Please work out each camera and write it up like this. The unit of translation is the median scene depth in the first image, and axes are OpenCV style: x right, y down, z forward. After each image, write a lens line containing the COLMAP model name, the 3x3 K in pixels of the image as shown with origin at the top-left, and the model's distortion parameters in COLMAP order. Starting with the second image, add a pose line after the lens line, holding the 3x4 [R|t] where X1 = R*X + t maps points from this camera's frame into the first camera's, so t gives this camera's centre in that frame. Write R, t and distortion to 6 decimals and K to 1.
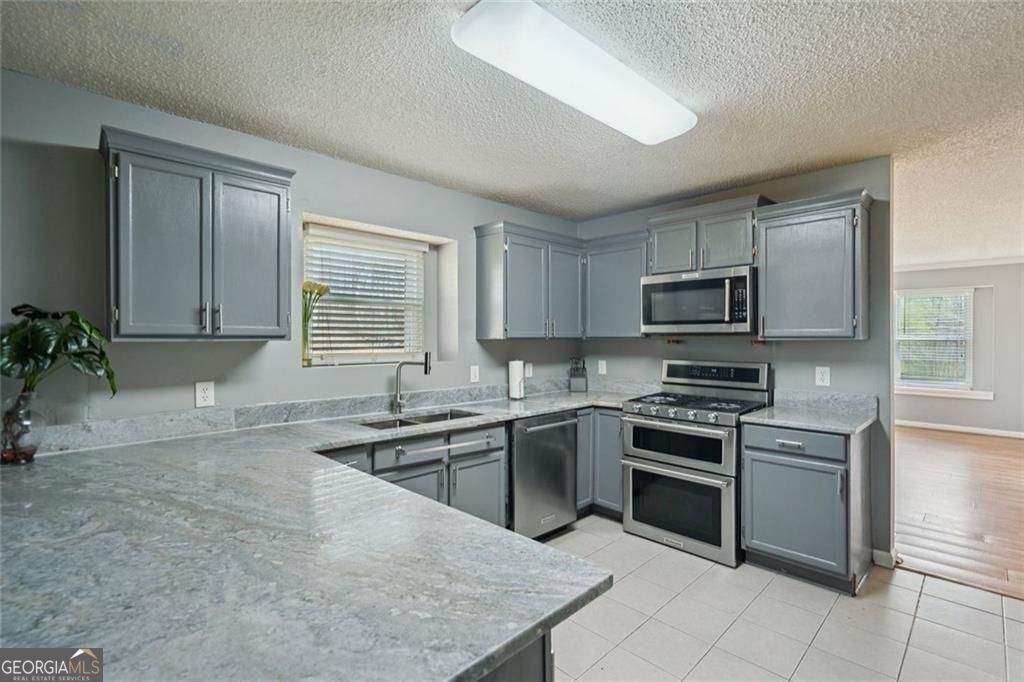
lens RADIAL K [[480.1, 0, 506.0], [0, 480.1, 339.2], [0, 0, 1]] dist [-0.000275, 0.002851]
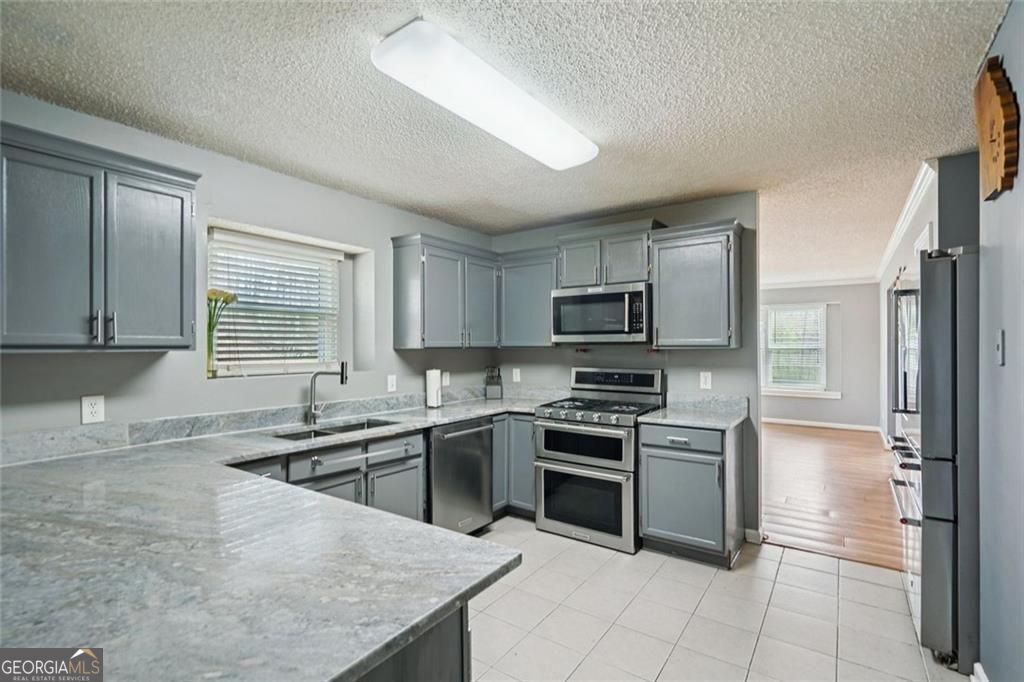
lens RADIAL K [[480.1, 0, 507.7], [0, 480.1, 345.5], [0, 0, 1]] dist [-0.000275, 0.002851]
pose [[0.984437, -0.002101, 0.175725, -0.003865], [0.003202, 0.999977, -0.005983, -0.000229], [-0.175708, 0.006453, 0.984421, -0.043835]]
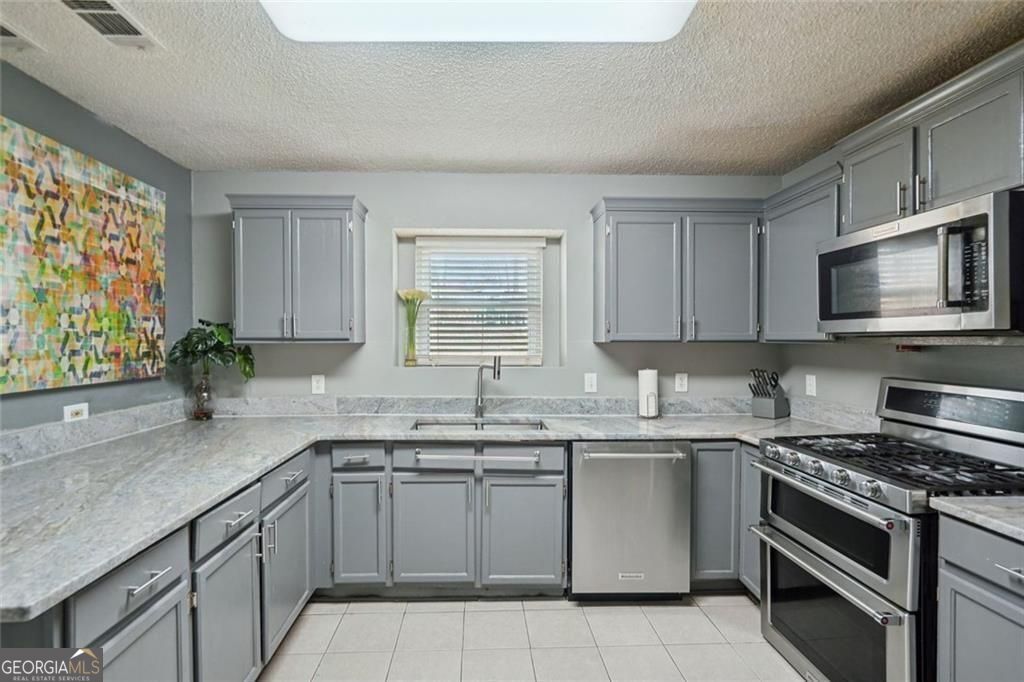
lens RADIAL K [[480.1, 0, 484.3], [0, 480.1, 348.0], [0, 0, 1]] dist [-0.000275, 0.002851]
pose [[0.730209, 0.012352, -0.683112, 0.493219], [-0.002592, 0.999879, 0.015309, -0.002983], [0.683218, -0.009409, 0.730153, 0.316247]]
